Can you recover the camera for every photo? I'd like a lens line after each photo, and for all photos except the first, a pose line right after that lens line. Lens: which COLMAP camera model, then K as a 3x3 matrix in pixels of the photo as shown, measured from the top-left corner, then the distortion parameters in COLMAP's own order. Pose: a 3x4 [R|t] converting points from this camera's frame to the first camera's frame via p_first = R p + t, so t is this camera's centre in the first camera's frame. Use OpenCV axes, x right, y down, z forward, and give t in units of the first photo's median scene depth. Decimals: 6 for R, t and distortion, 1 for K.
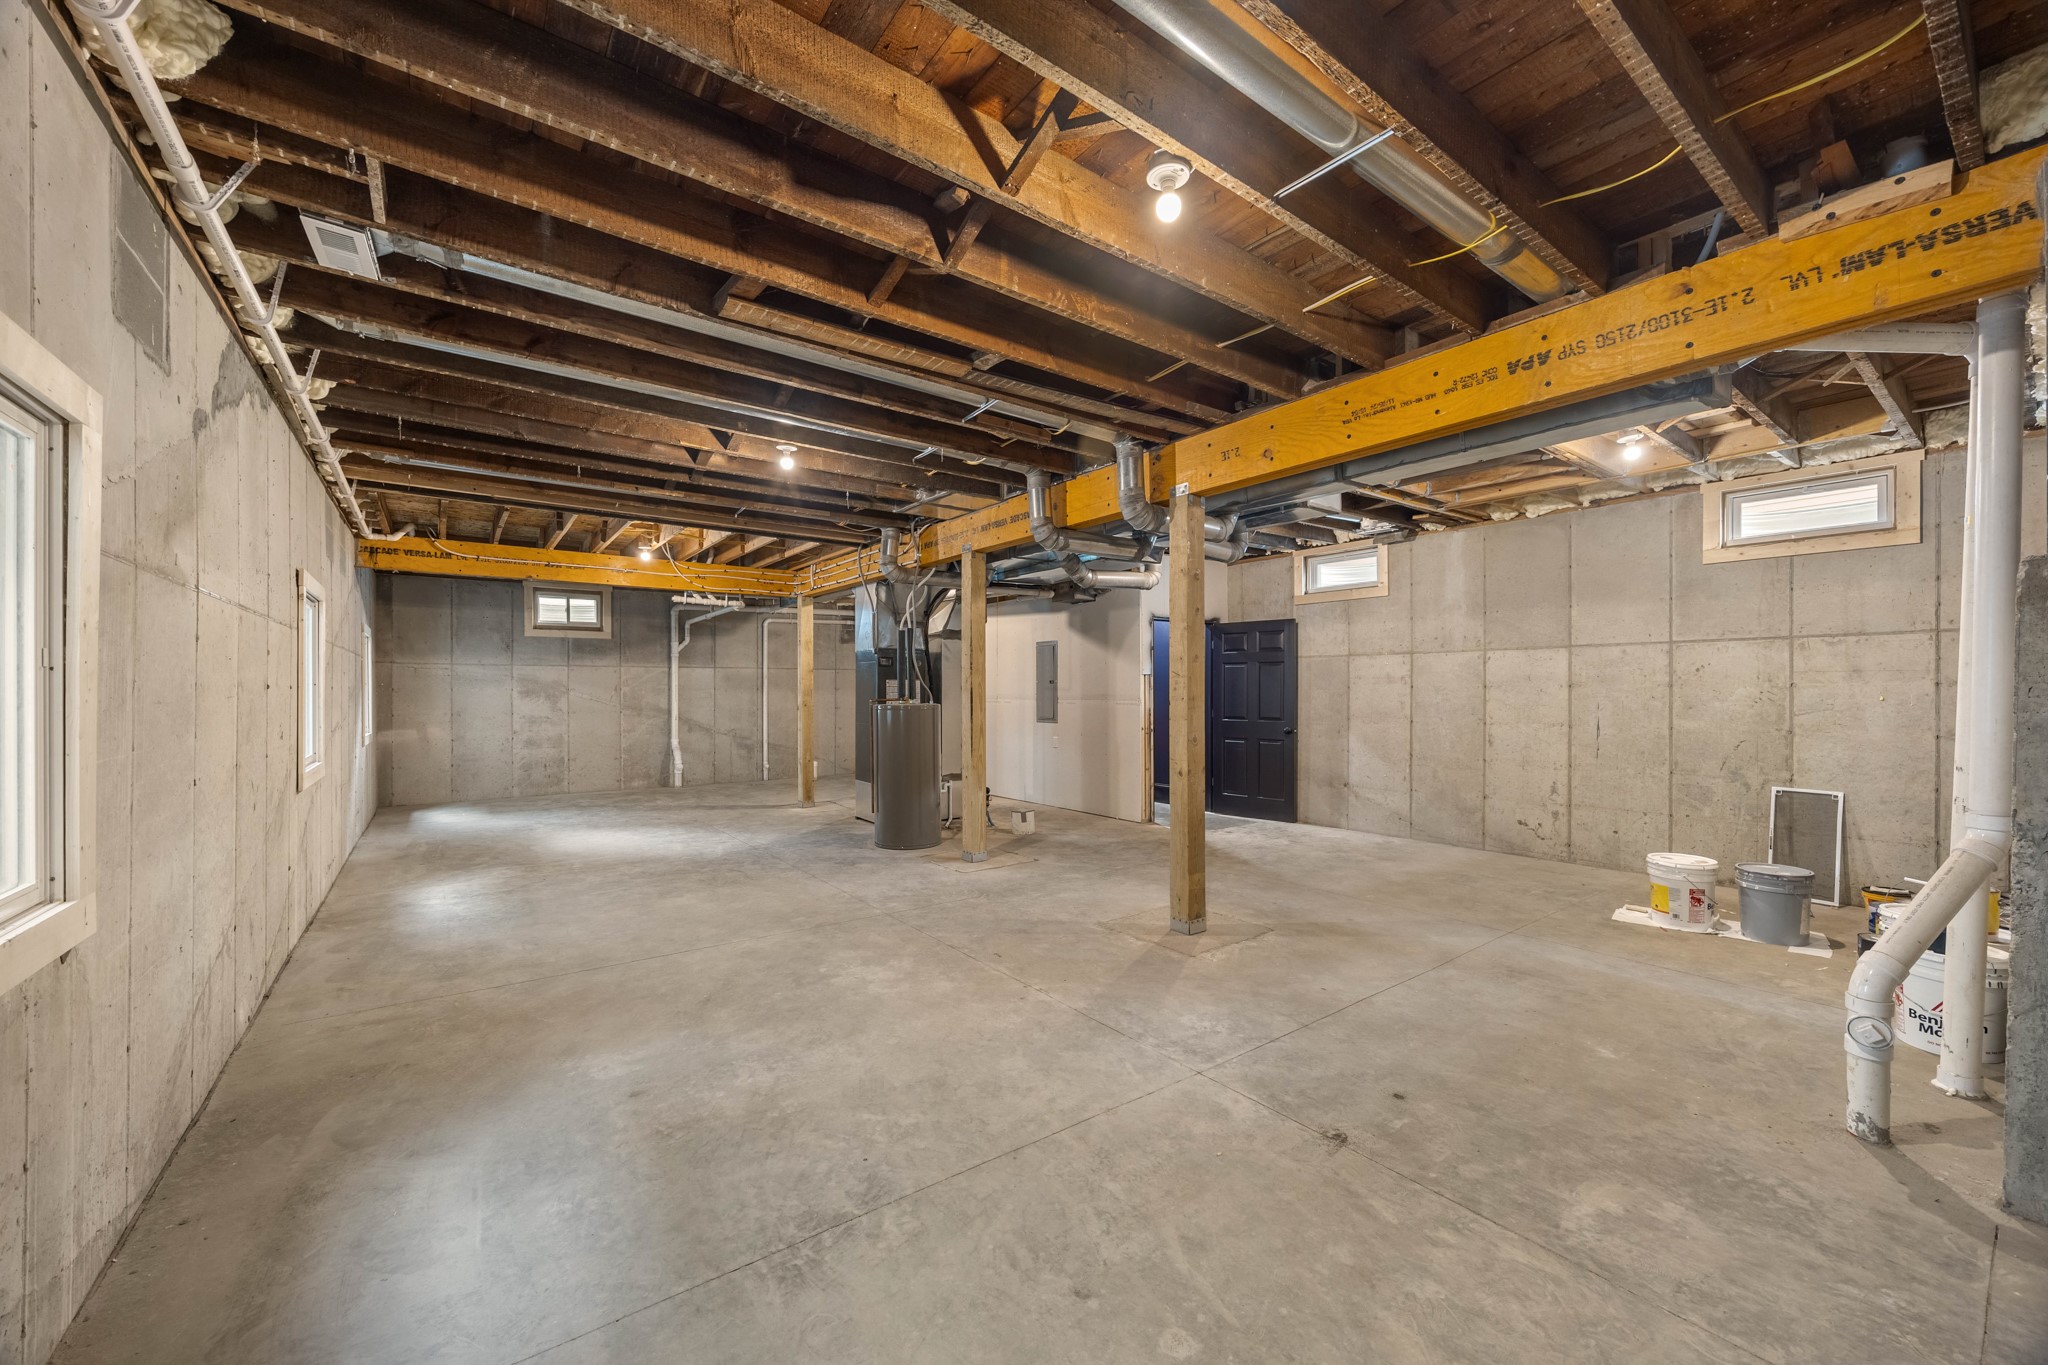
lens RADIAL K [[782.8, 0, 1022.6], [0, 782.8, 682.6], [0, 0, 1]] dist [-0.001603, -0.000573]
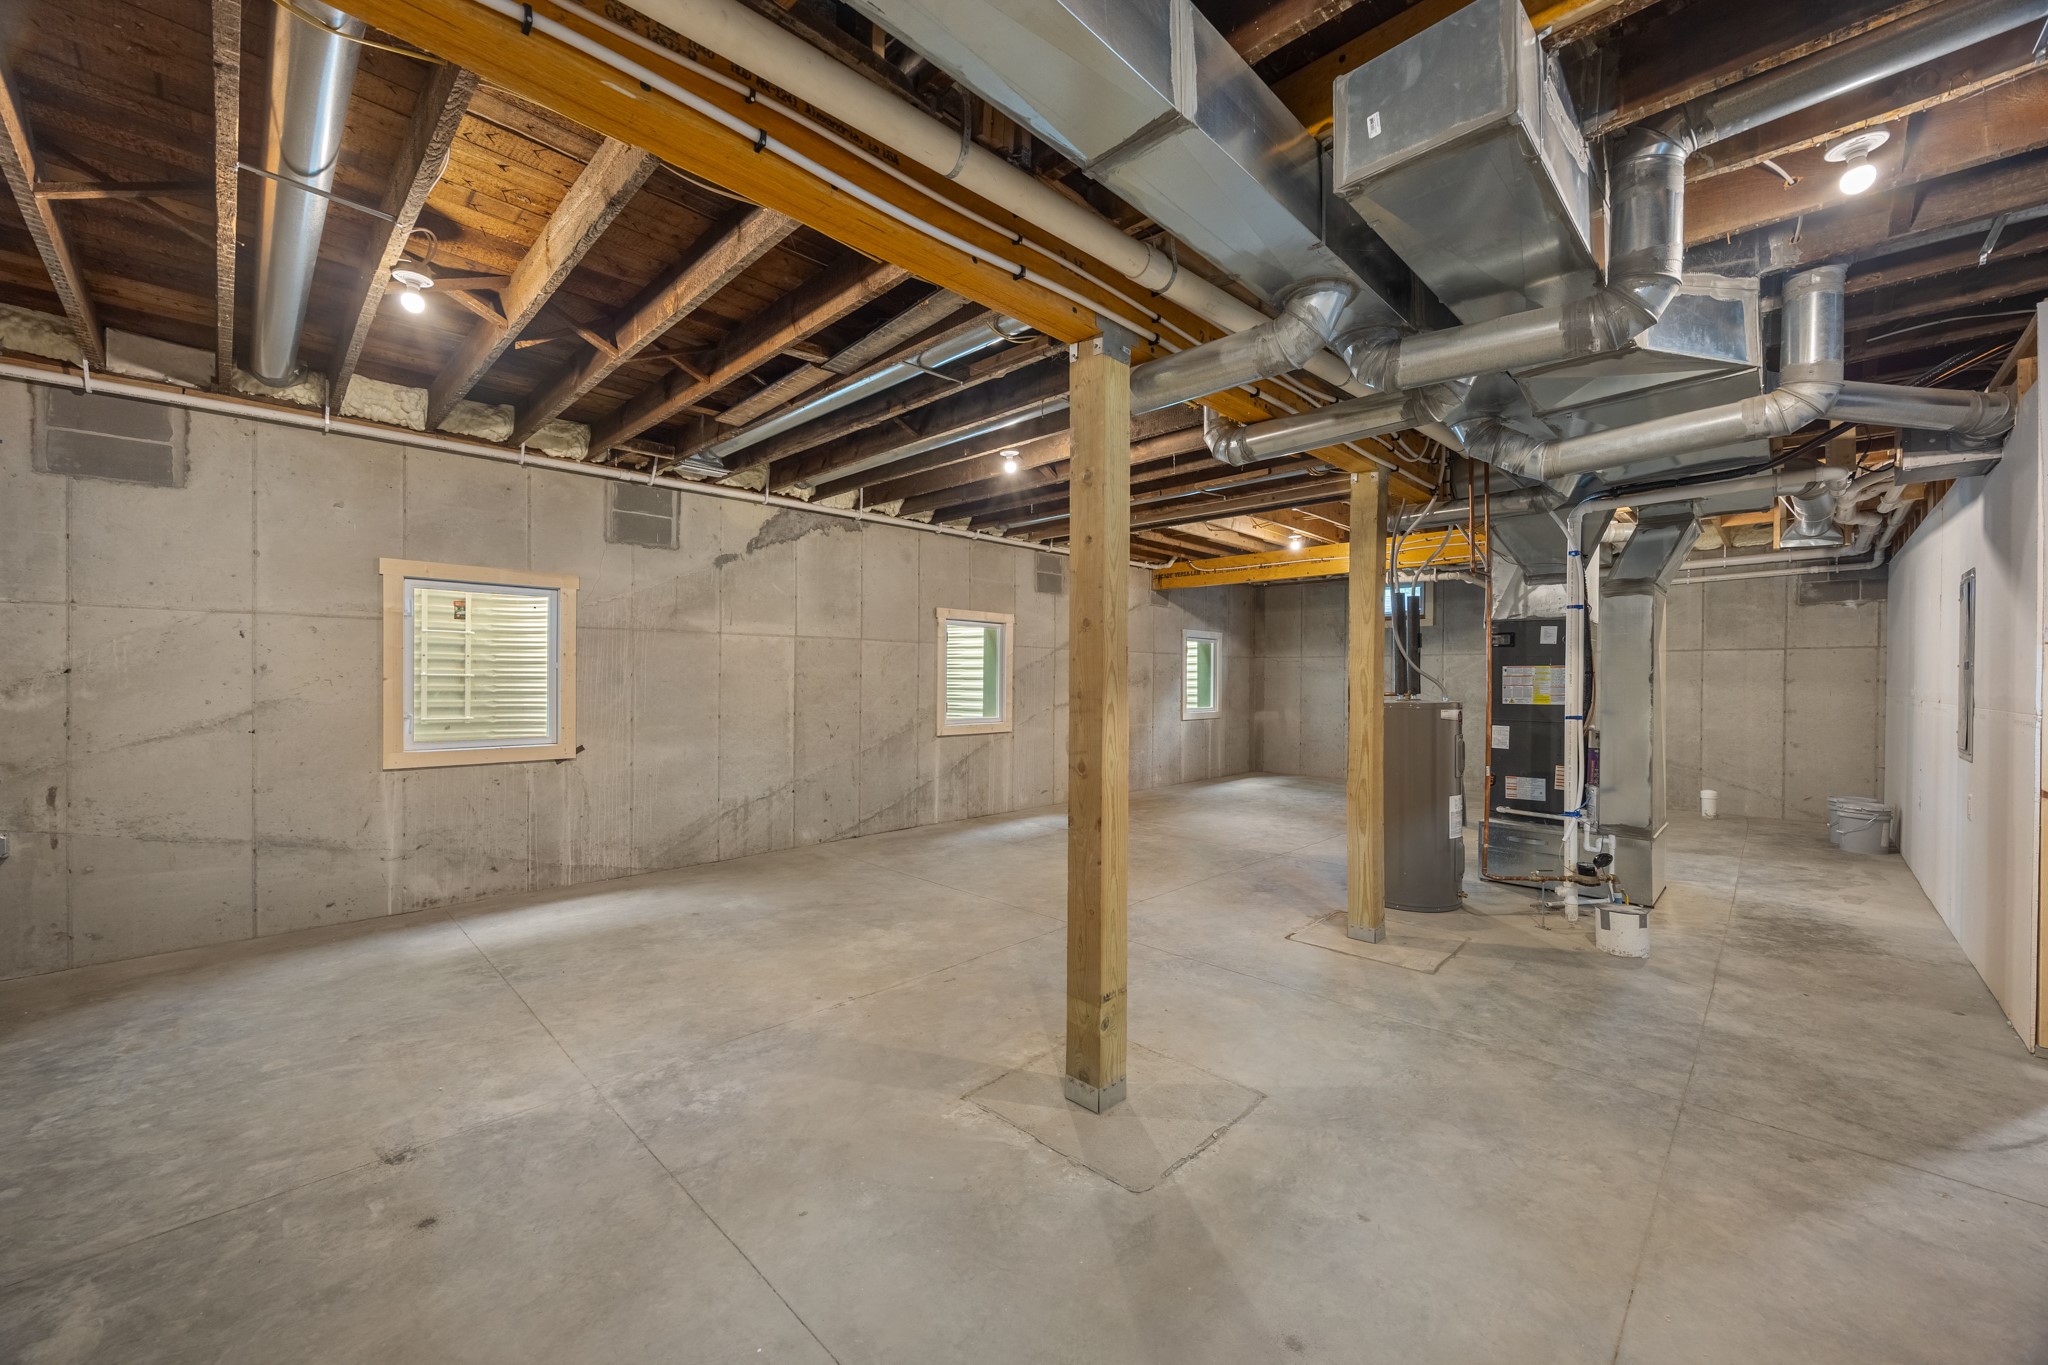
lens RADIAL K [[782.8, 0, 1025.0], [0, 782.8, 687.2], [0, 0, 1]] dist [-0.001603, -0.000573]
pose [[0.153696, 0.015477, -0.987997, 1.048024], [0.002919, 0.999866, 0.016117, 0.003361], [0.988114, -0.005361, 0.153630, 1.170043]]
